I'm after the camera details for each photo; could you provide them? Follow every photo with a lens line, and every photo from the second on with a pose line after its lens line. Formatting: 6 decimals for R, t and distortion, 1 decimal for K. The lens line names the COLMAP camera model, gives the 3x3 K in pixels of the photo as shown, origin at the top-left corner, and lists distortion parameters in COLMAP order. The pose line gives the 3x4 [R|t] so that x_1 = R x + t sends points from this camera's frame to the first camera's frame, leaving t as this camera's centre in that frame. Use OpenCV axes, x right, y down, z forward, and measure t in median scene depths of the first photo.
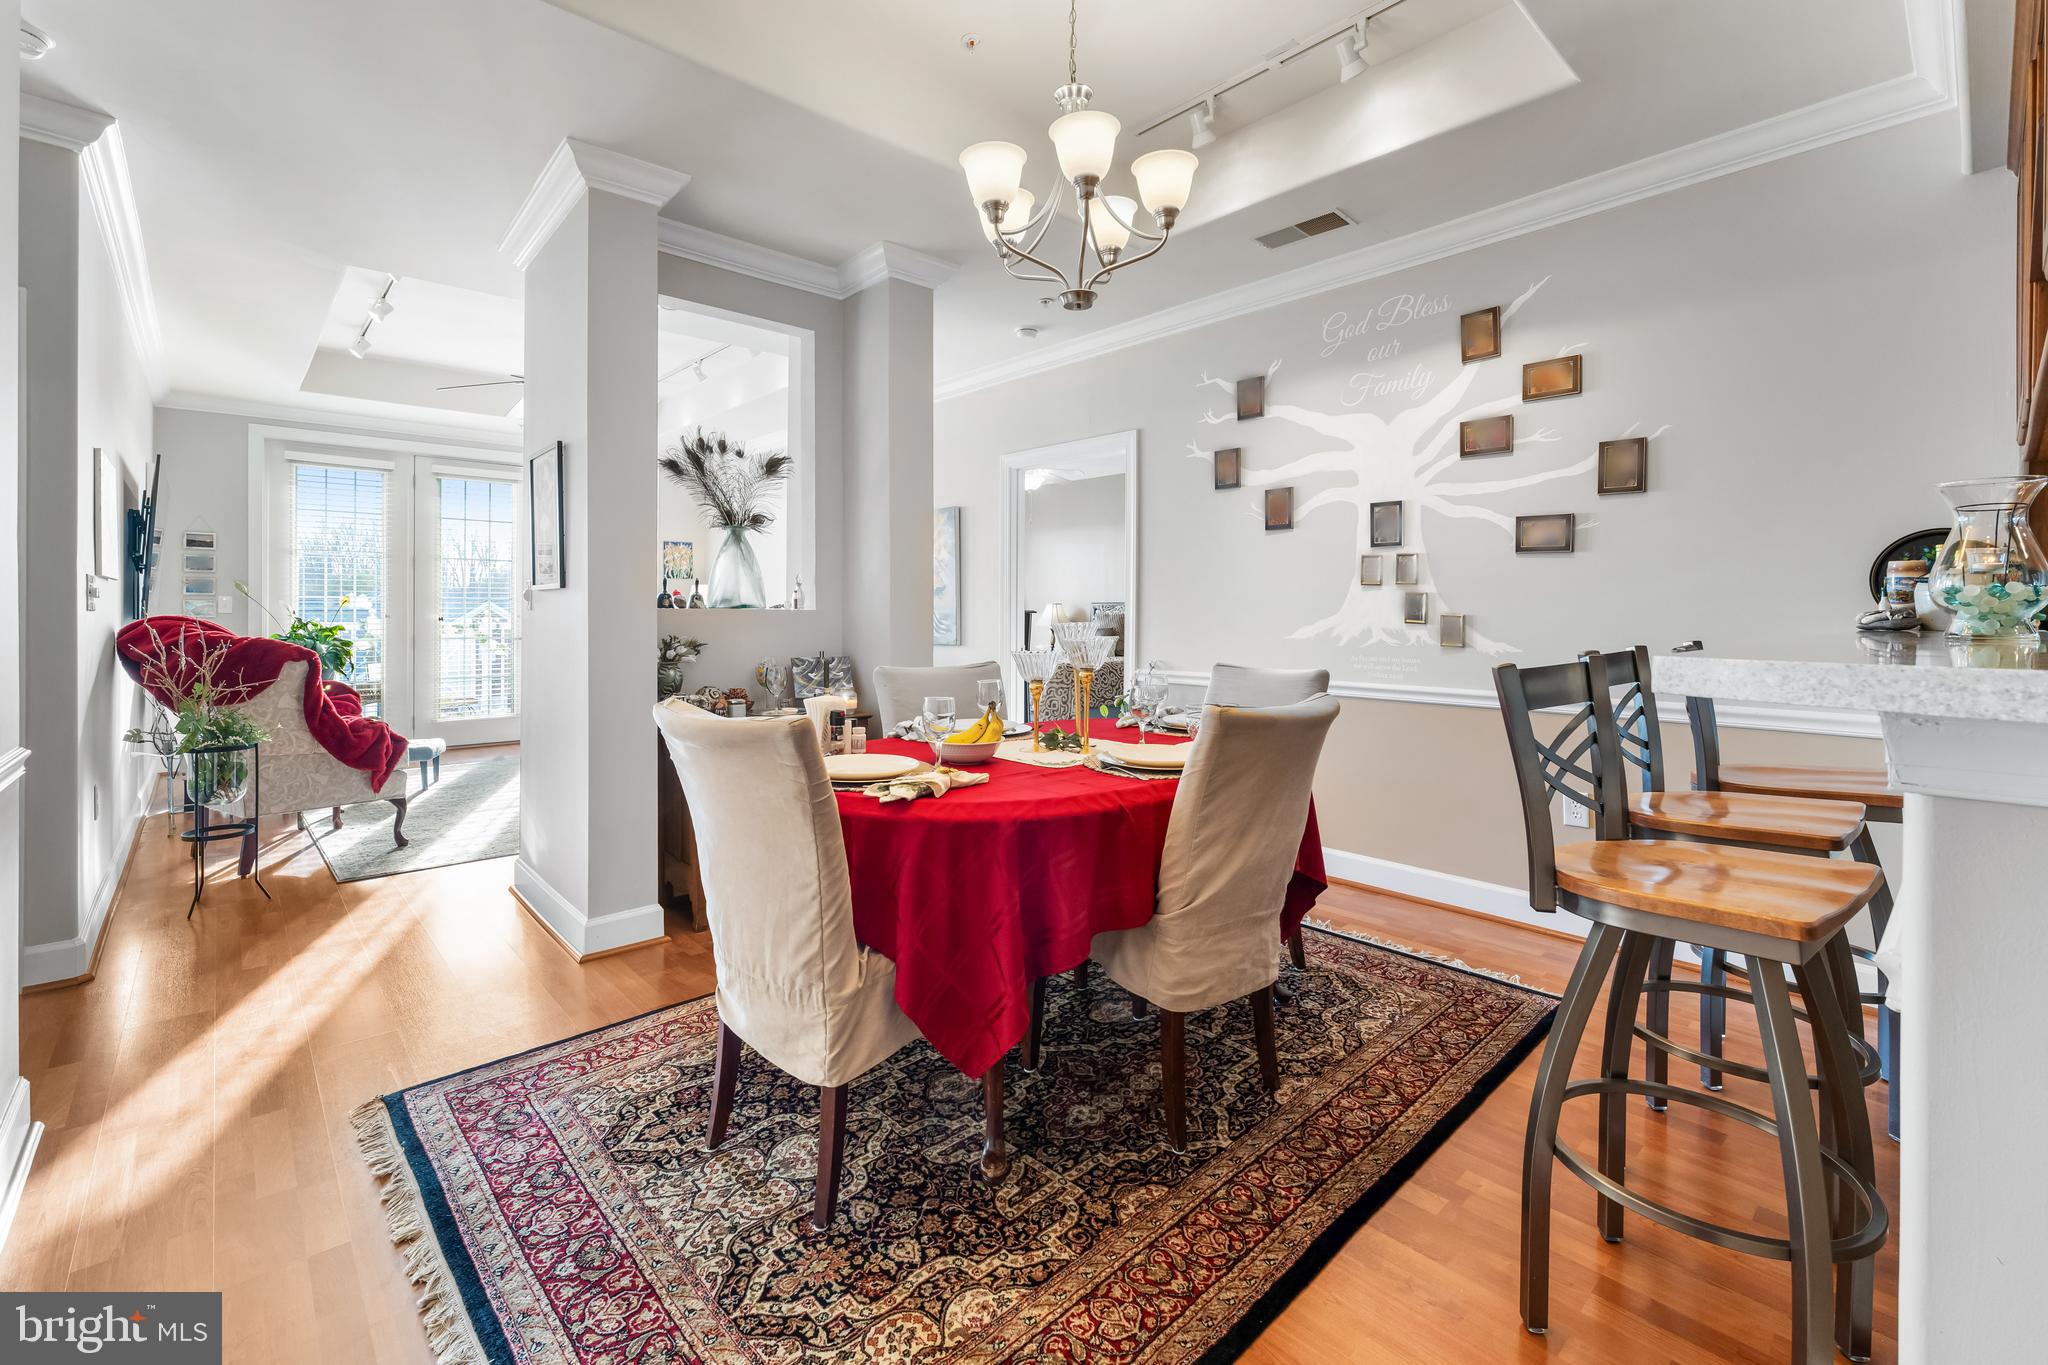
lens RADIAL K [[879.6, 0, 1023.0], [0, 879.6, 620.8], [0, 0, 1]] dist [-0.002524, -0.000431]
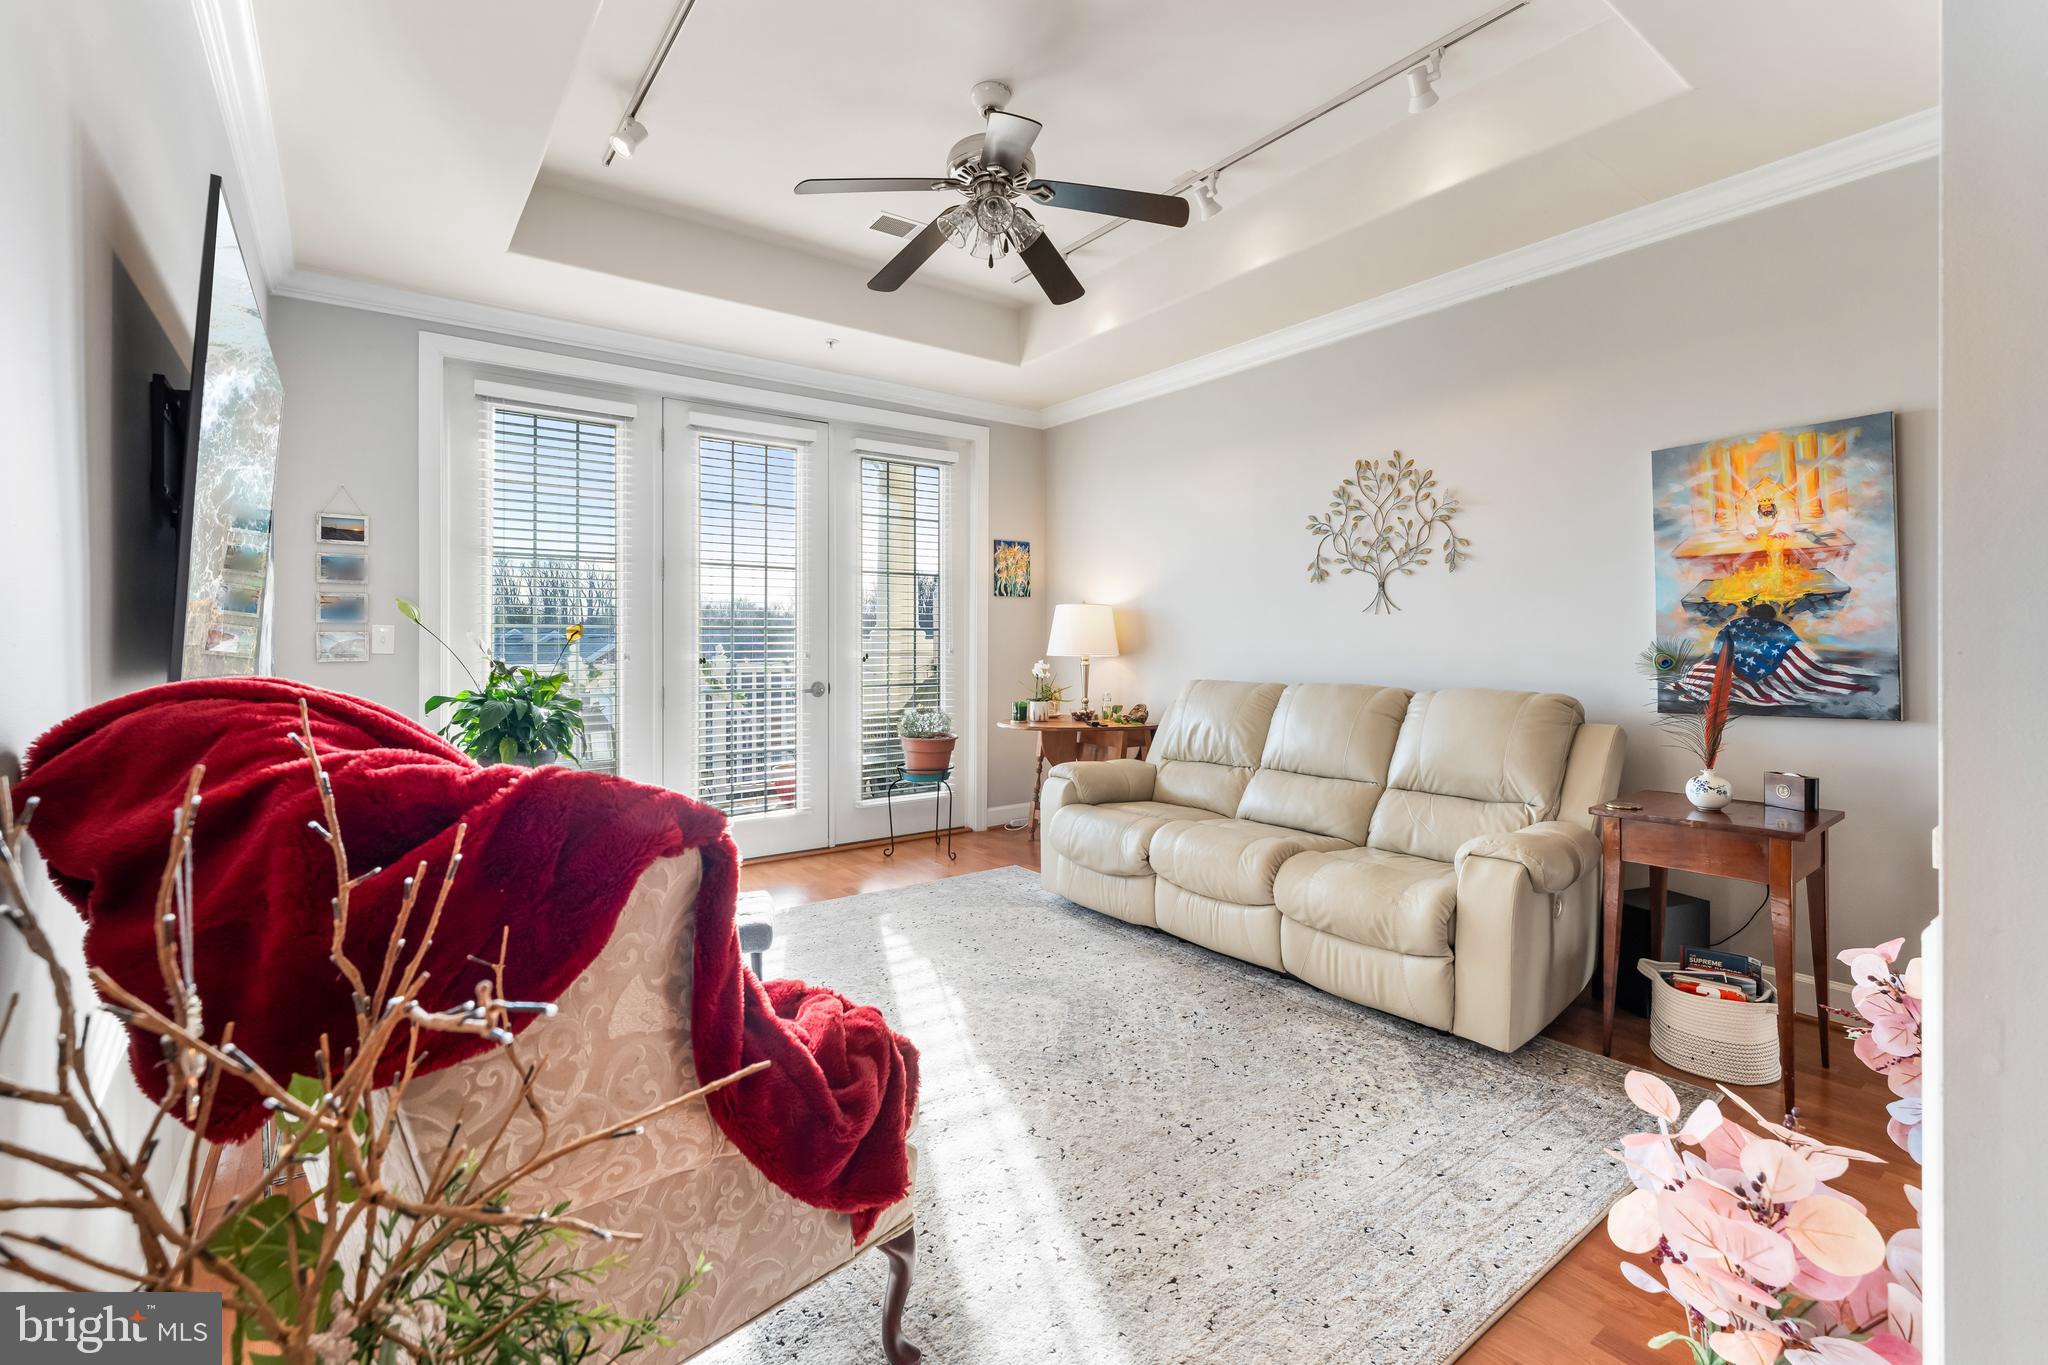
lens RADIAL K [[904.4, 0, 1023.7], [0, 904.4, 641.5], [0, 0, 1]] dist [-0.001052, -0.000294]
pose [[0.994035, -0.006702, -0.108855, -0.436757], [0.006186, 0.999968, -0.005079, -0.012108], [0.108886, 0.004375, 0.994045, 0.466241]]
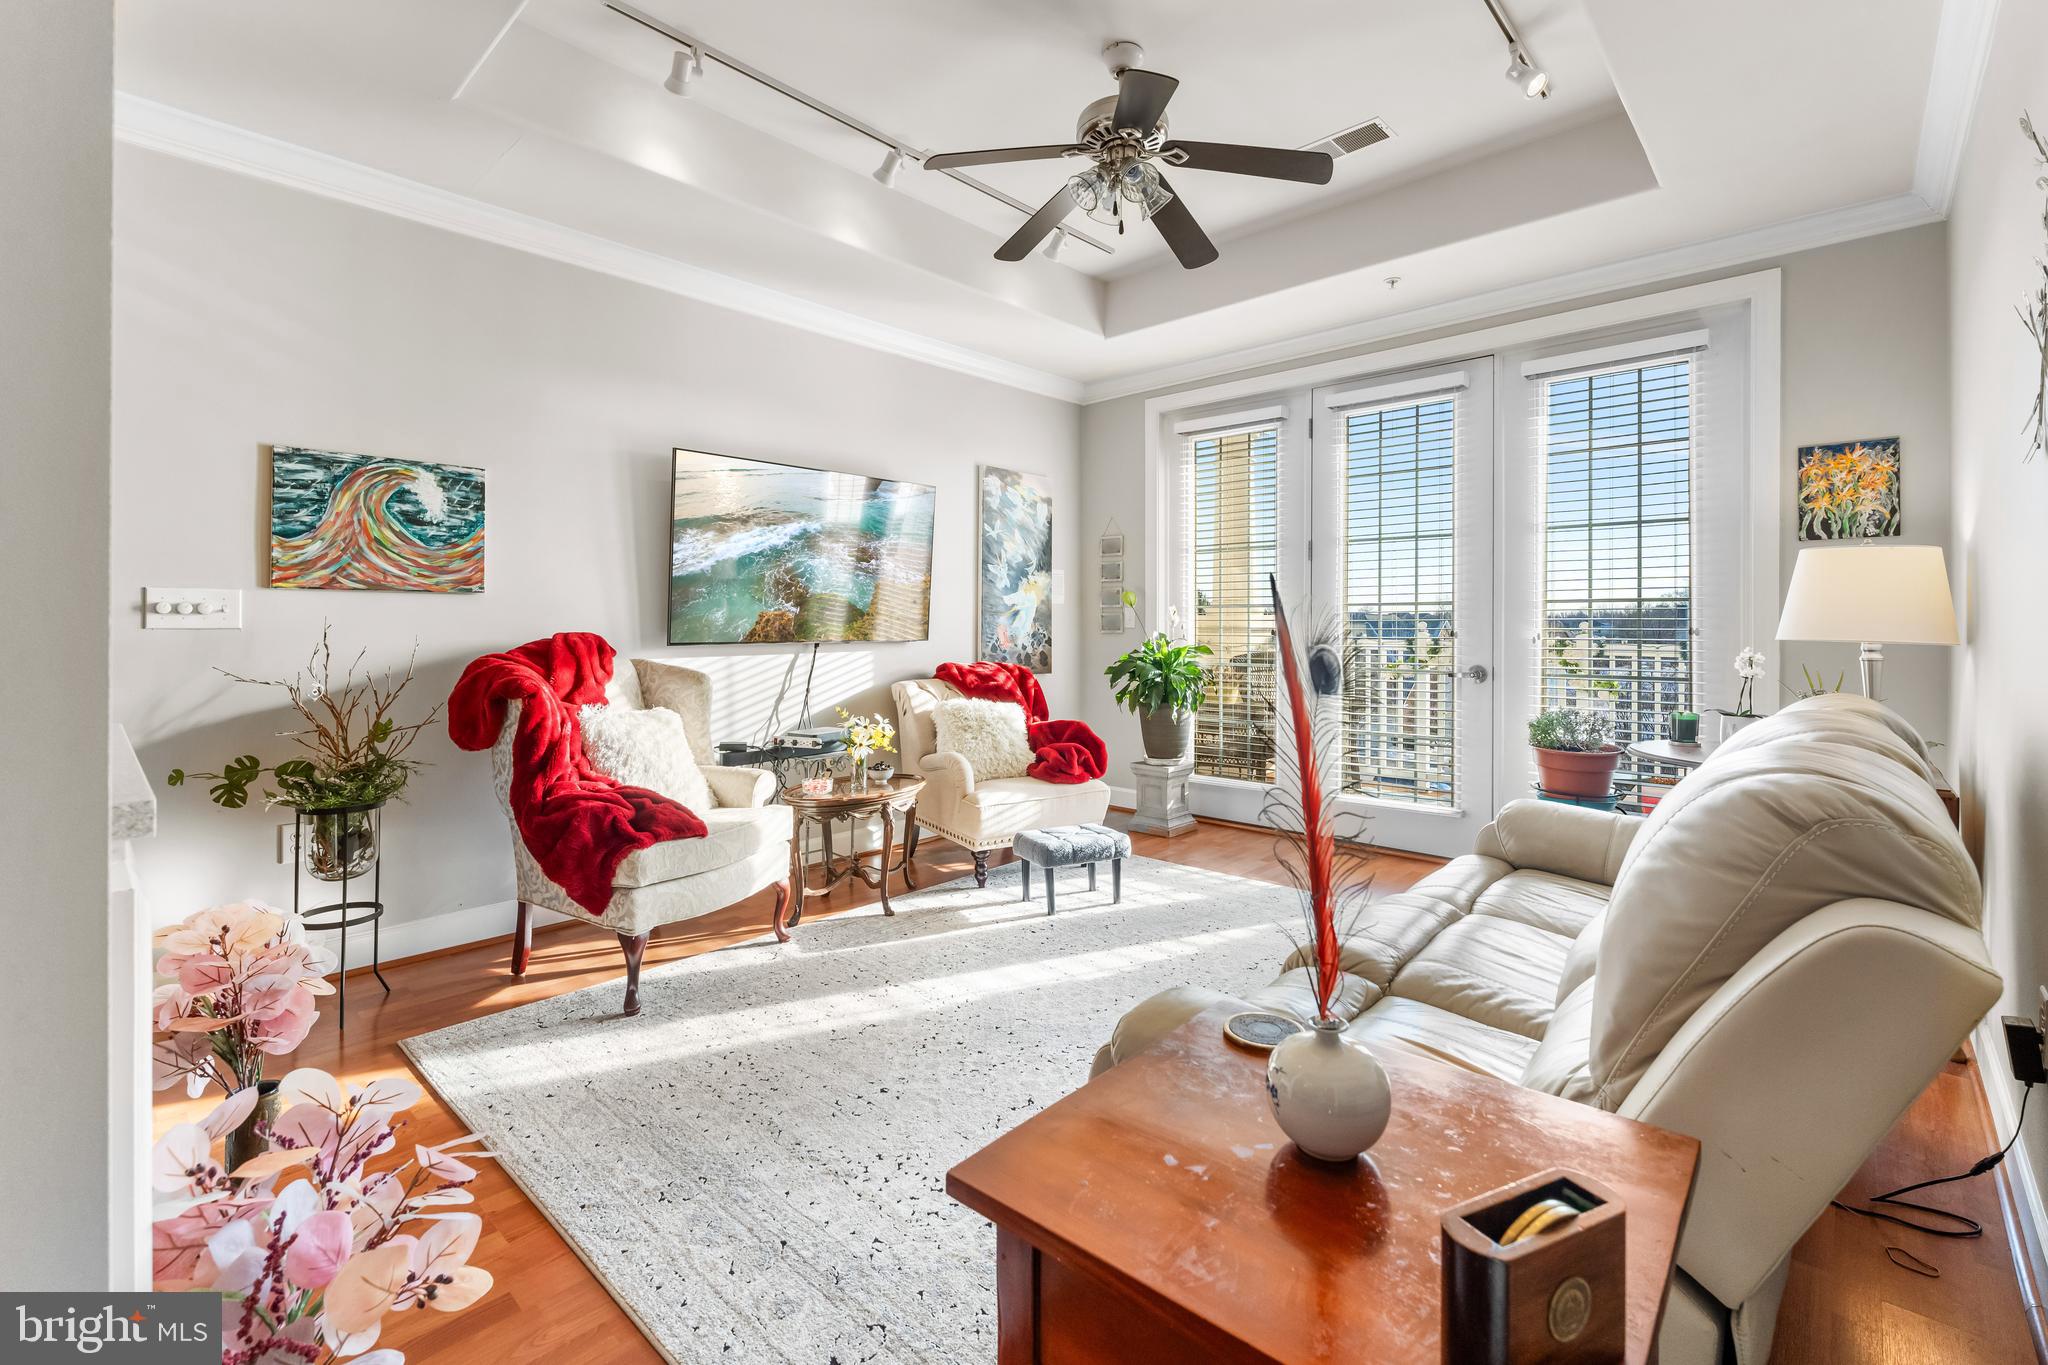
lens RADIAL K [[889.3, 0, 987.3], [0, 889.3, 622.7], [0, 0, 1]] dist [0.003233, 0.000179]
pose [[0.053168, -0.002963, -0.998581, -0.046226], [0.001659, 0.999994, -0.002878, -0.012234], [0.998584, -0.001503, 0.053172, 0.853859]]
